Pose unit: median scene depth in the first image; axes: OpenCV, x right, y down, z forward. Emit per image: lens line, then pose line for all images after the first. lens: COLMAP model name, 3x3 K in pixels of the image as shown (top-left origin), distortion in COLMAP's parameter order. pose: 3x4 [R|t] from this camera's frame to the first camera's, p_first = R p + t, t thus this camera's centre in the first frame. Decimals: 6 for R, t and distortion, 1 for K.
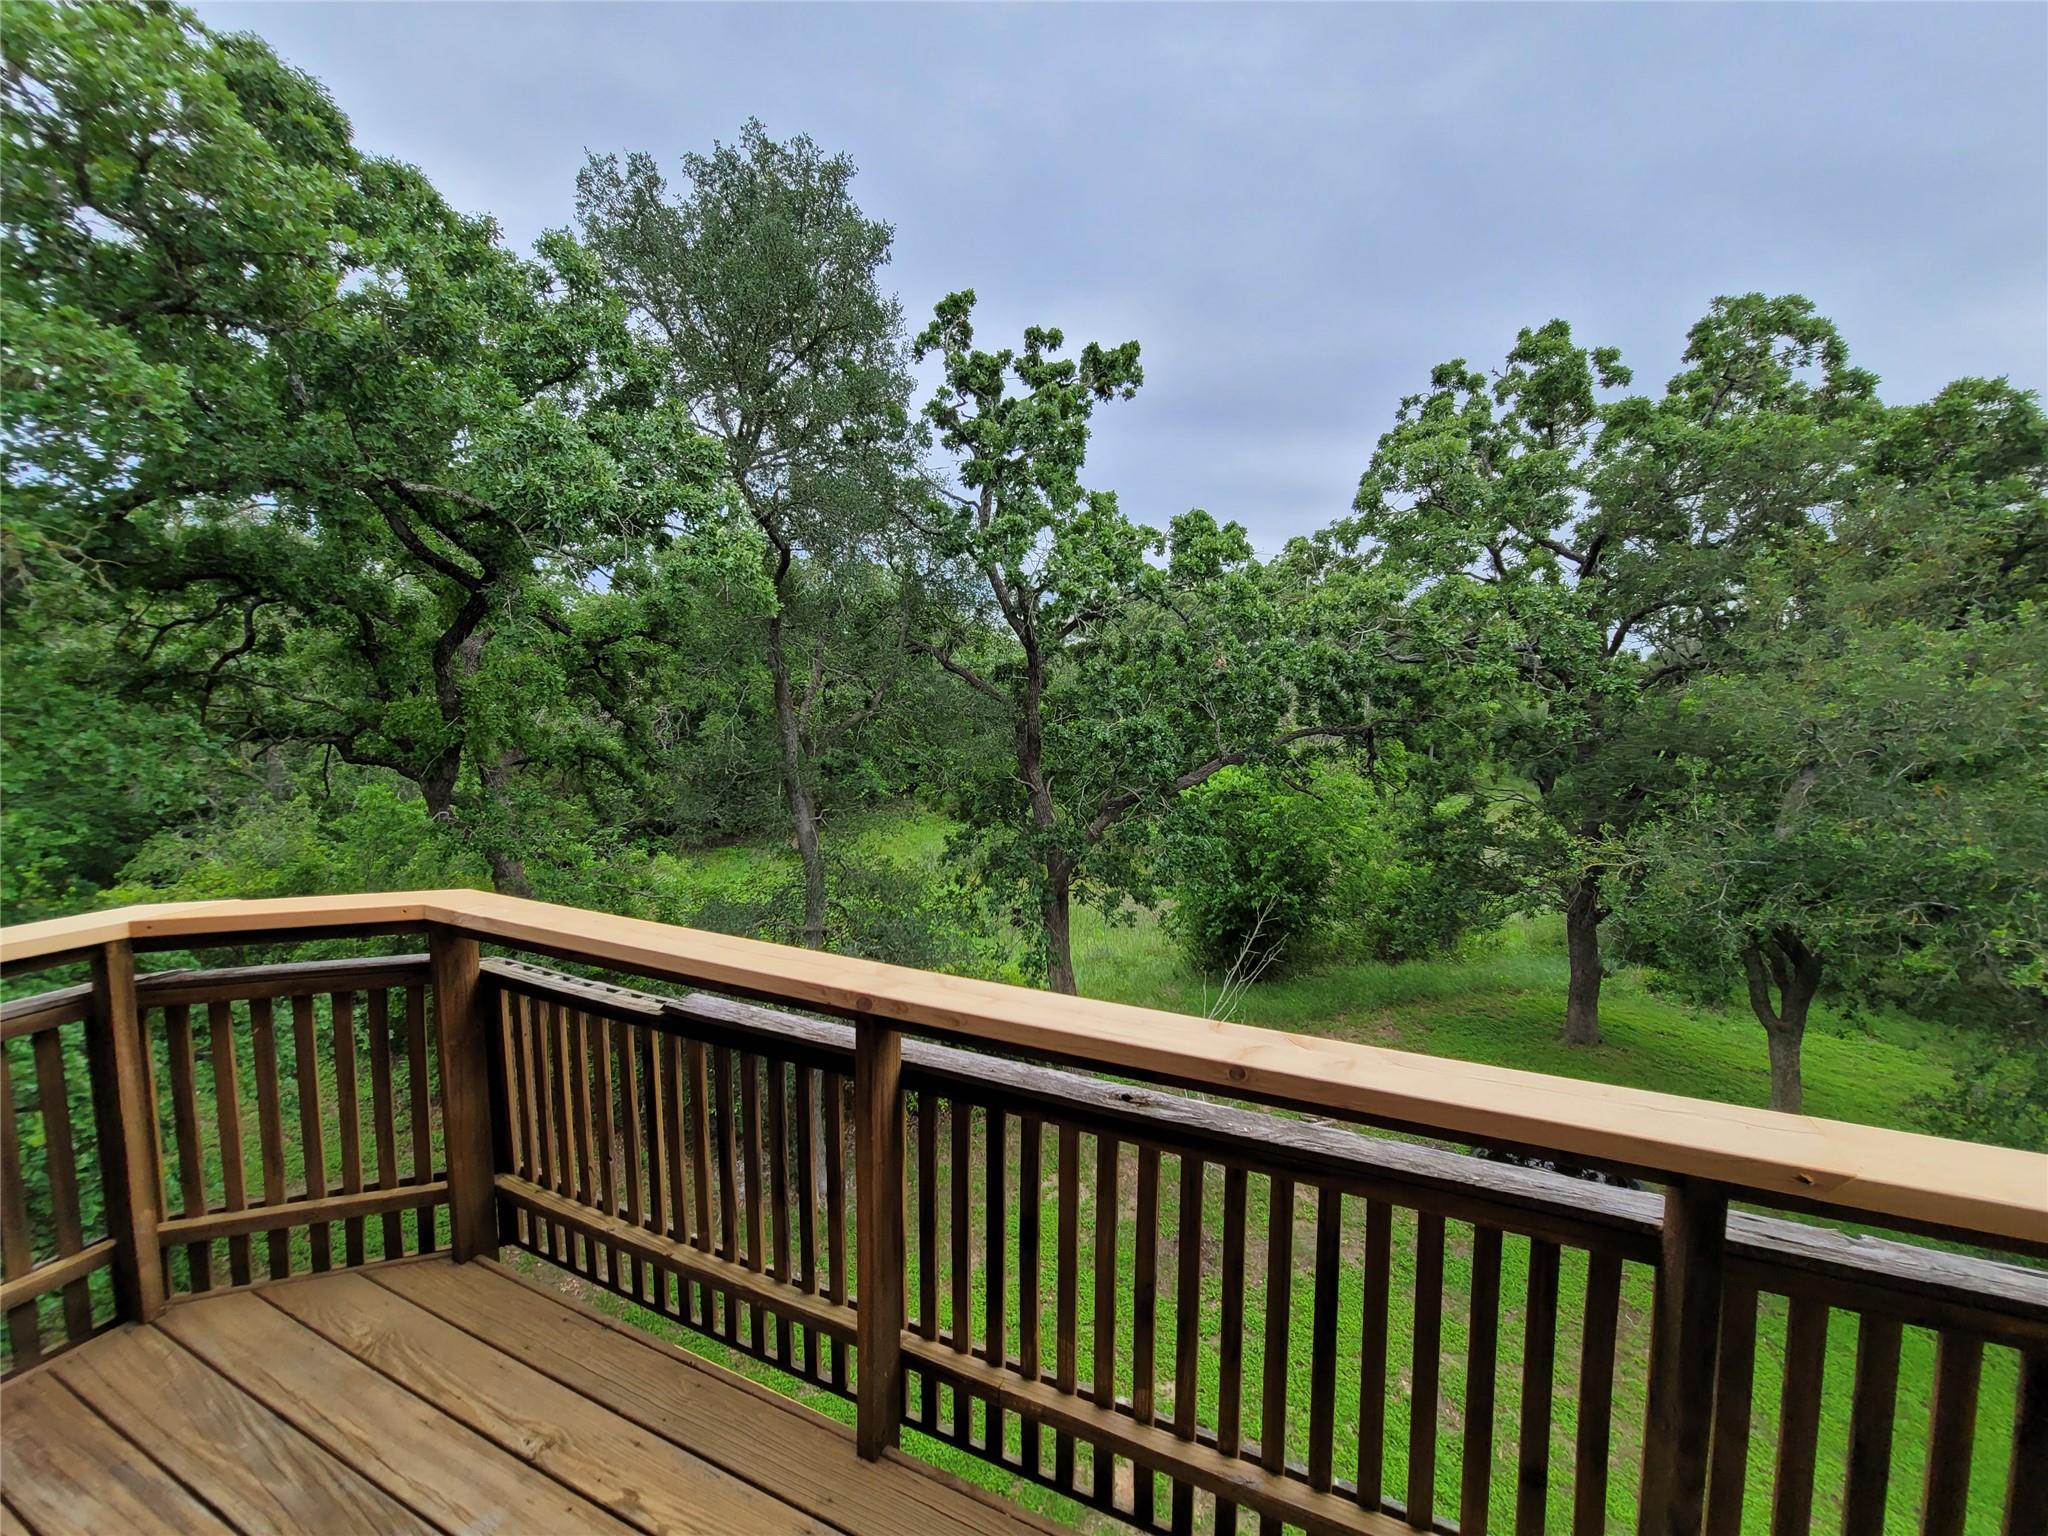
lens RADIAL K [[840.7, 0, 1021.4], [0, 840.7, 755.8], [0, 0, 1]] dist [-0.004511, -0.000521]
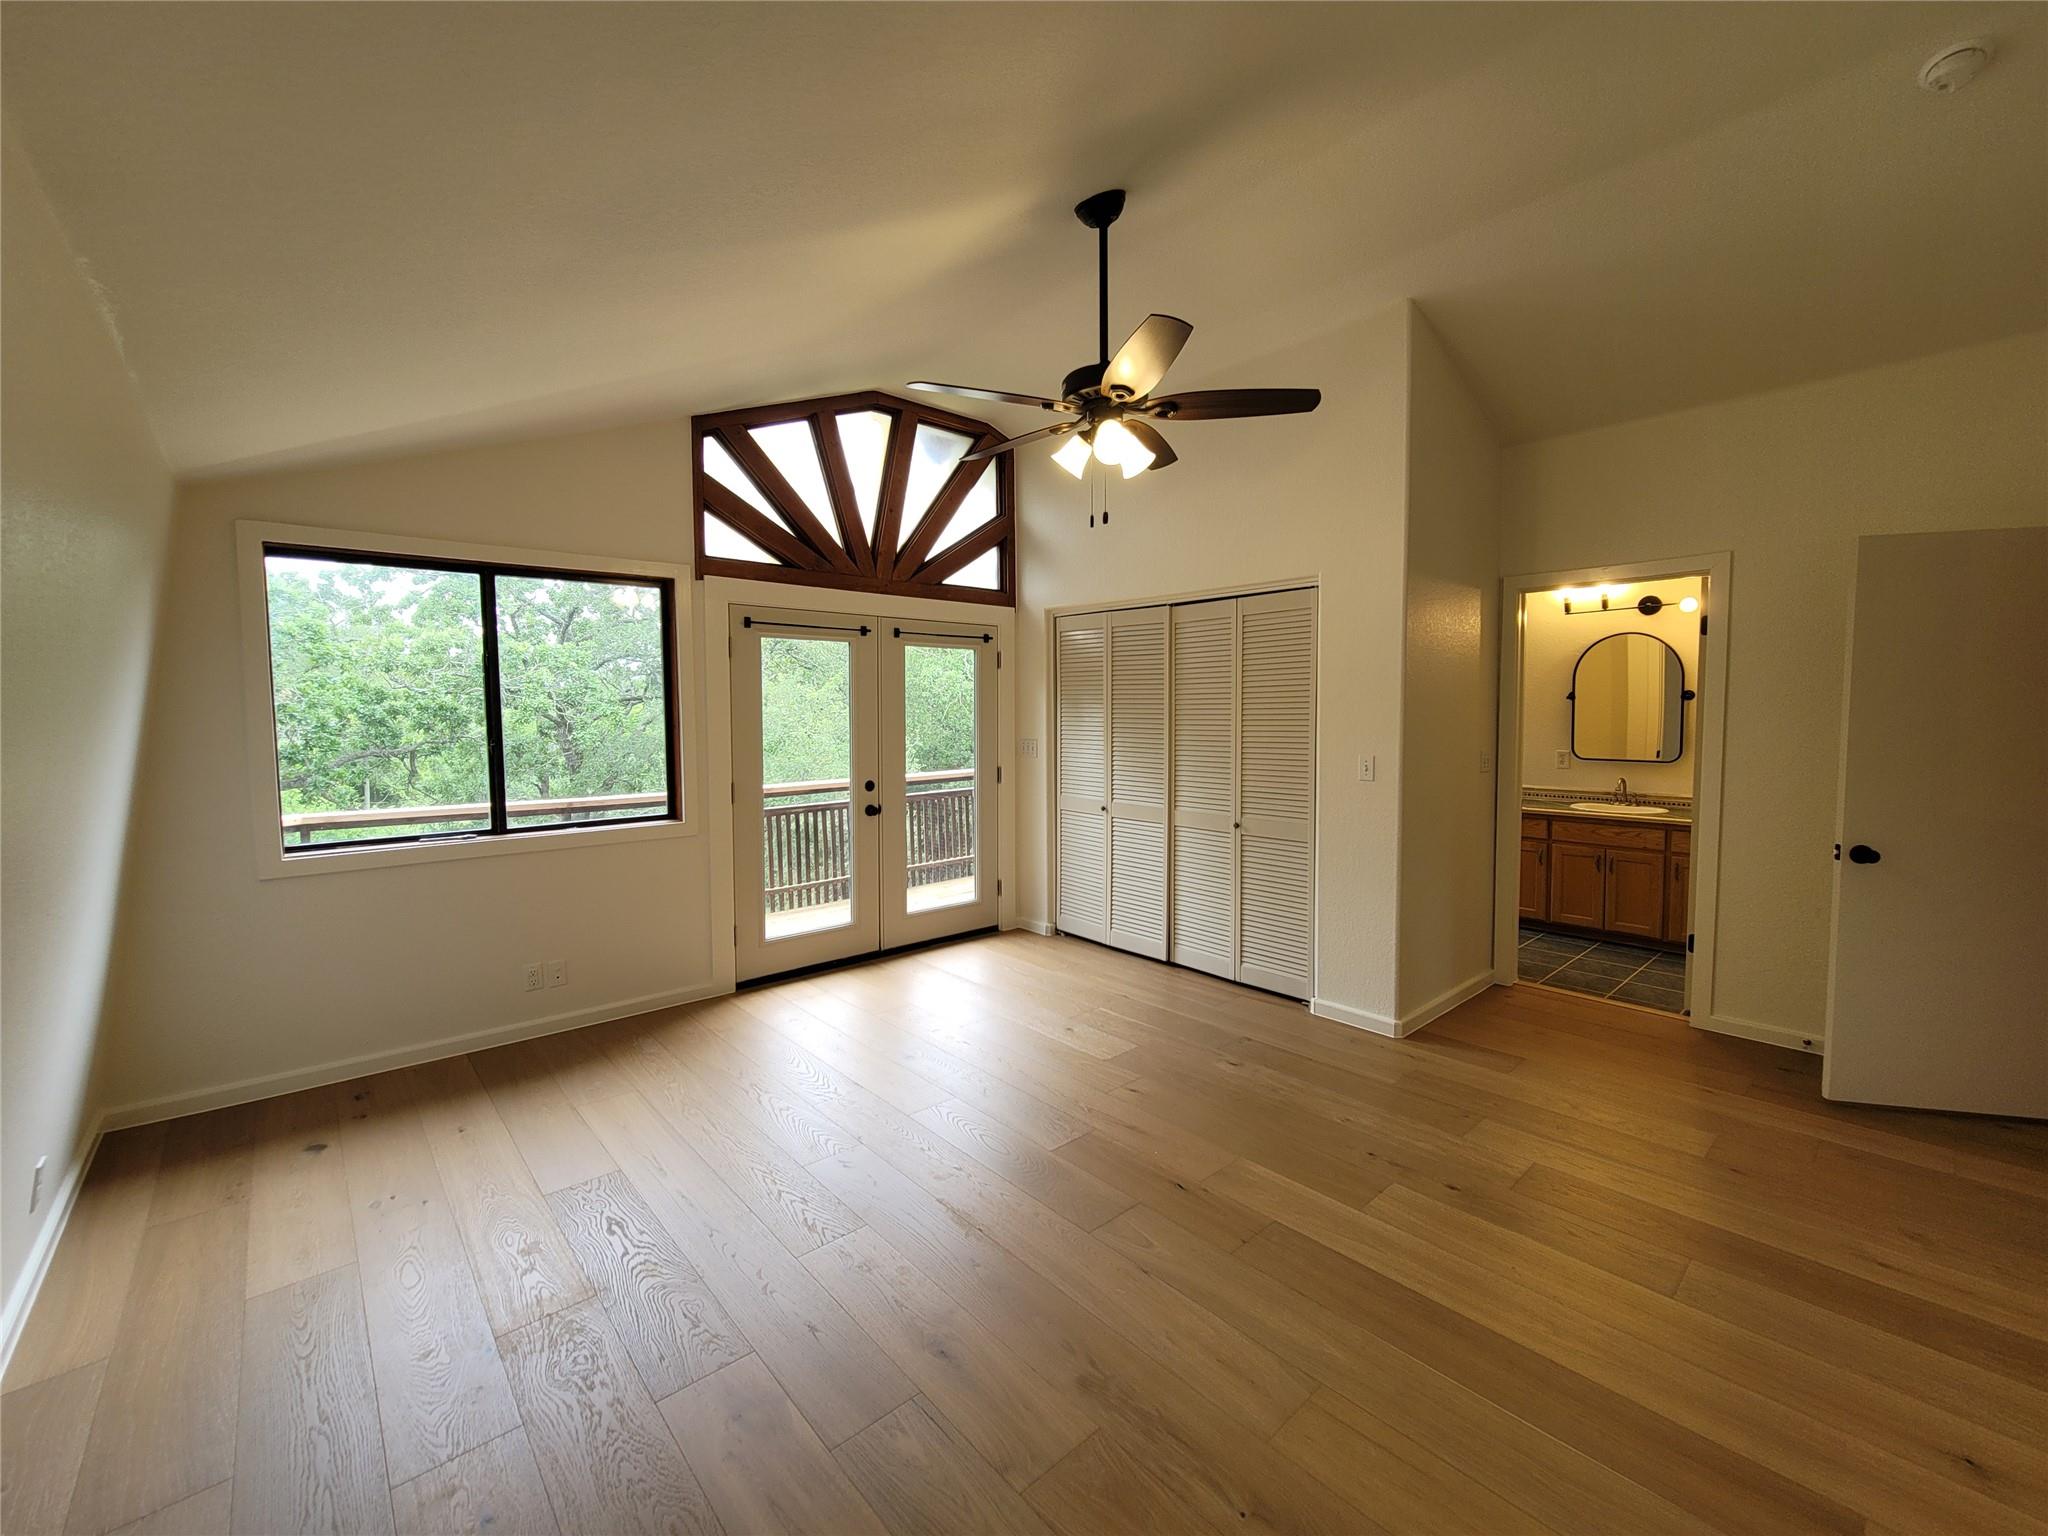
lens RADIAL K [[840.7, 0, 1021.4], [0, 840.7, 755.8], [0, 0, 1]] dist [-0.004511, -0.000521]
pose [[0.401773, -0.058490, 0.913869, -0.324482], [0.087127, 0.995873, 0.025434, 0.020608], [-0.911585, 0.069404, 0.405211, -0.258099]]
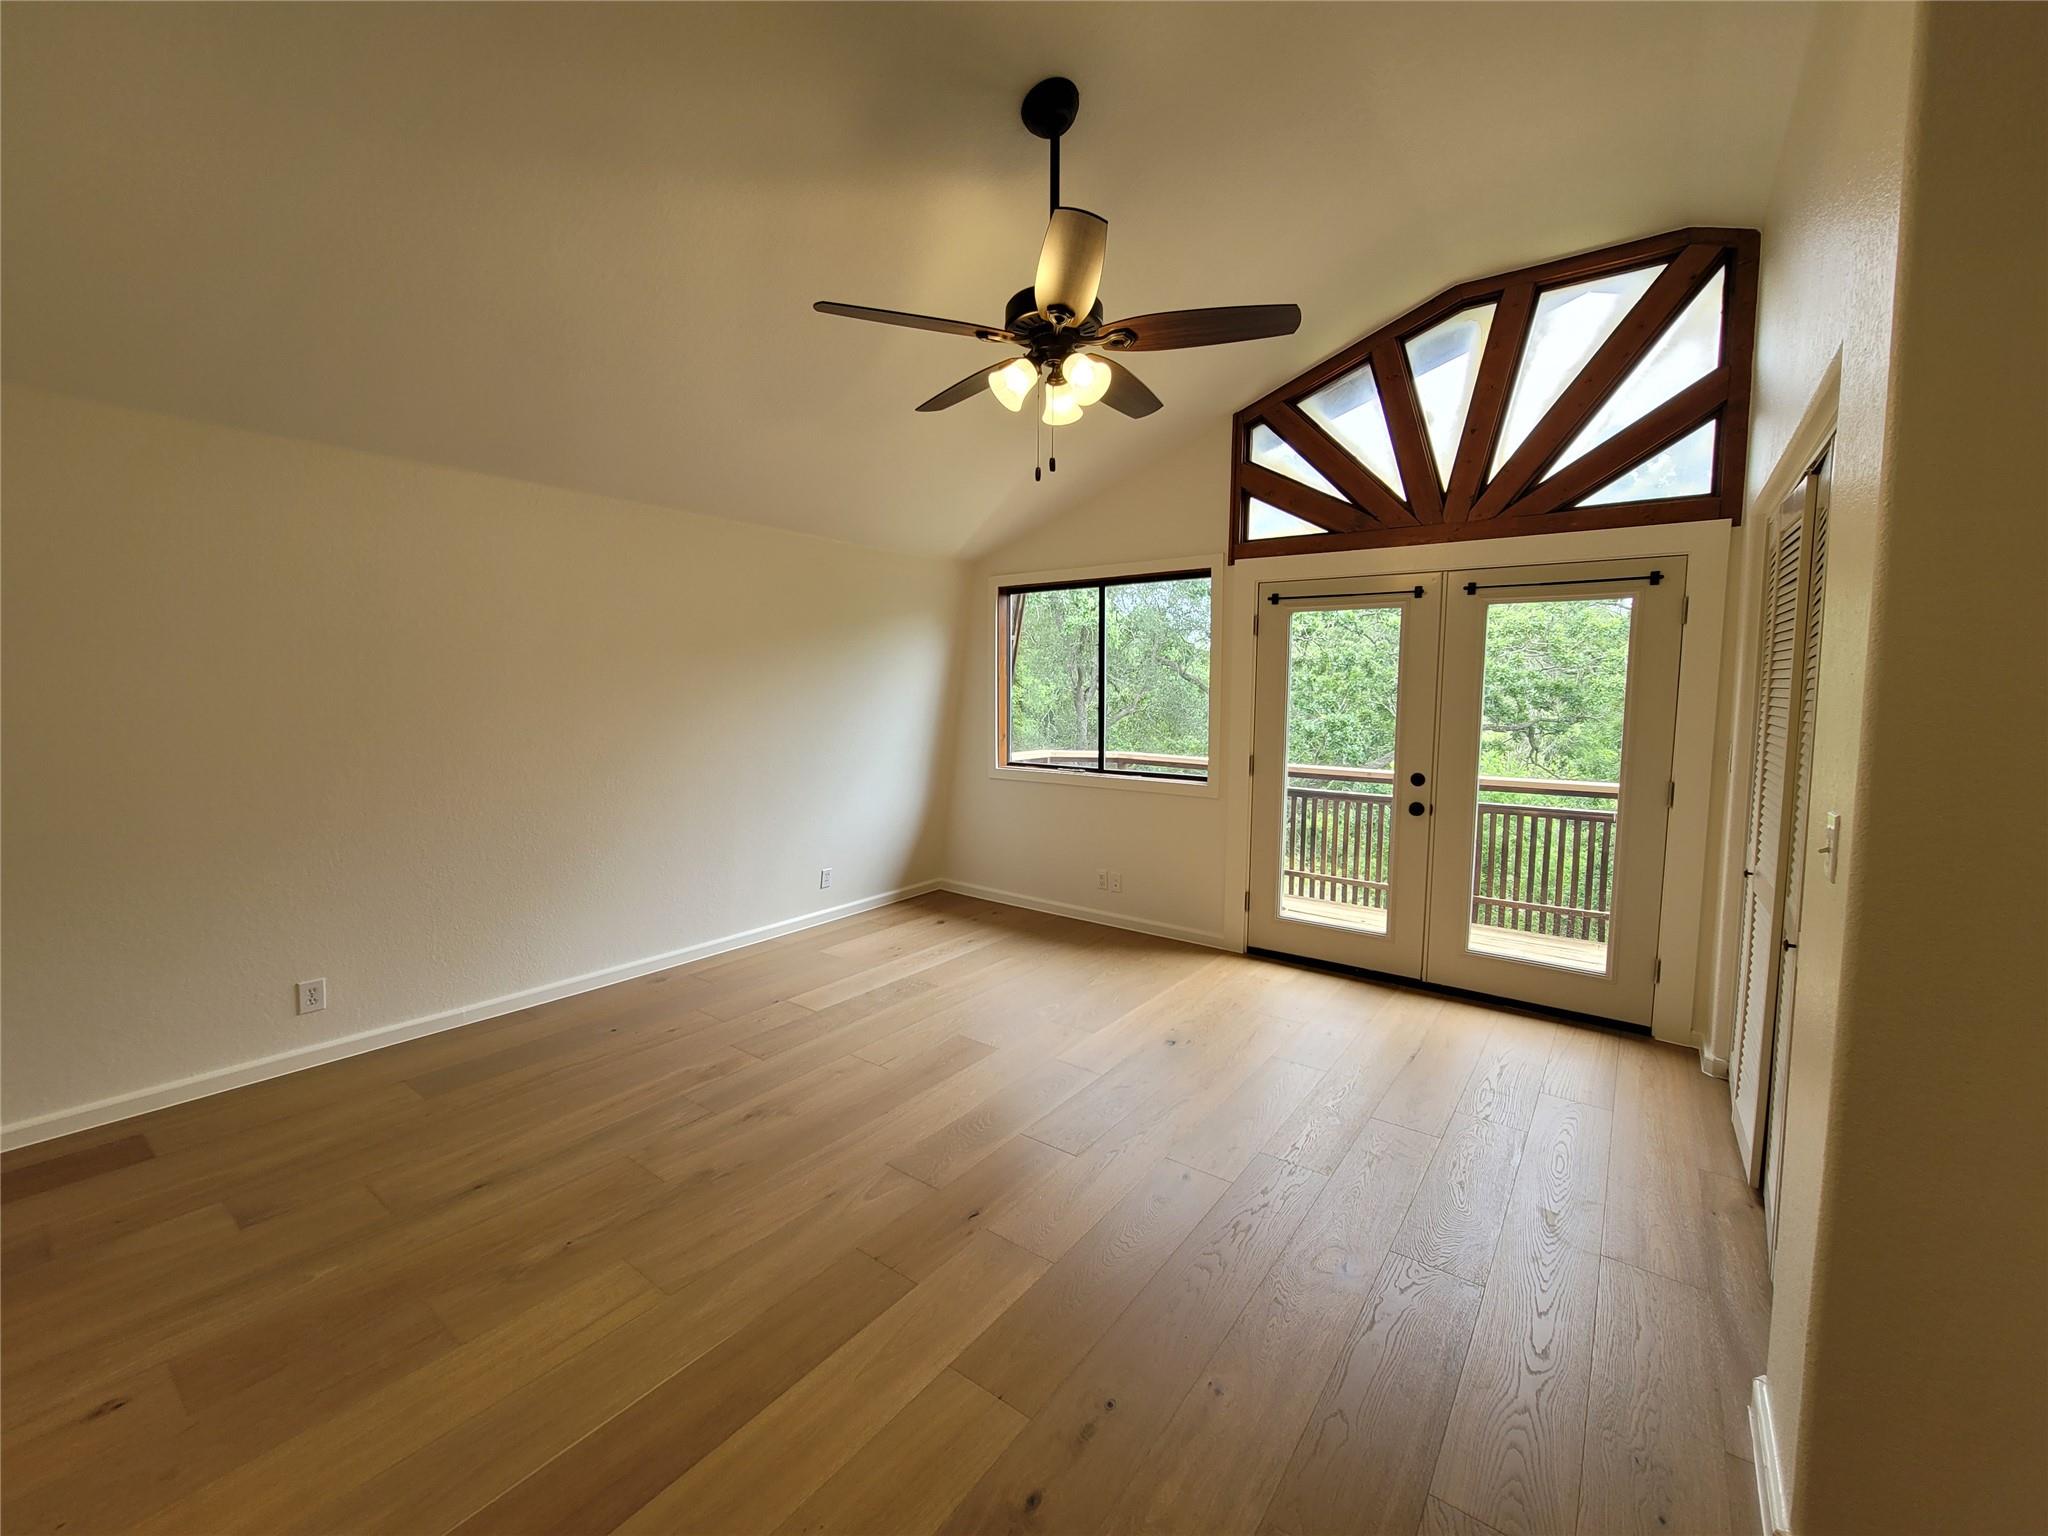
lens RADIAL K [[840.7, 0, 1021.4], [0, 840.7, 755.8], [0, 0, 1]] dist [-0.004511, -0.000521]
pose [[0.977466, 0.020667, -0.210077, -0.063533], [-0.022310, 0.999736, -0.005455, 0.035235], [0.209909, 0.010019, 0.977670, -0.390169]]
